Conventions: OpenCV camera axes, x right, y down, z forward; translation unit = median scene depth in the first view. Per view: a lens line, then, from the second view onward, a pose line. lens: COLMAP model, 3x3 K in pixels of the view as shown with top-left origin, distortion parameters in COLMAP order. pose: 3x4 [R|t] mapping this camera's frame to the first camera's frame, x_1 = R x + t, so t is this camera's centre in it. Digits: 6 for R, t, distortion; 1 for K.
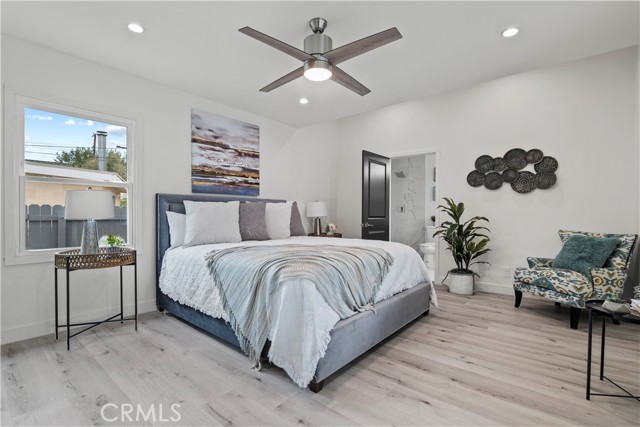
lens RADIAL K [[299.6, 0, 320.7], [0, 299.6, 212.2], [0, 0, 1]] dist [-0.033071, 0.009847]
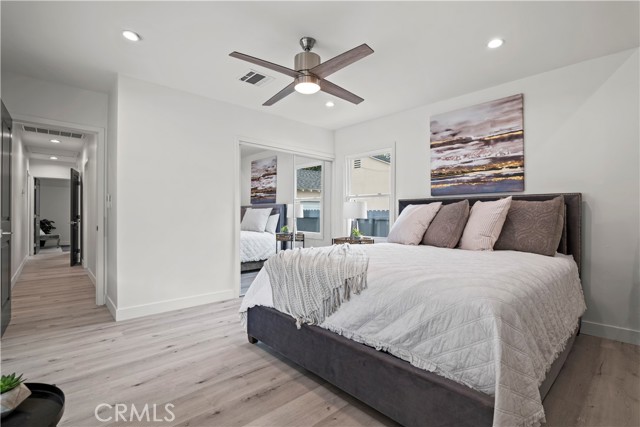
lens RADIAL K [[299.6, 0, 320.7], [0, 299.6, 212.2], [0, 0, 1]] dist [-0.033071, 0.009847]
pose [[-0.128182, -0.009505, -0.991705, 0.625993], [0.002935, 0.999946, -0.009964, 0.001001], [0.991746, -0.004188, -0.128147, 0.700038]]
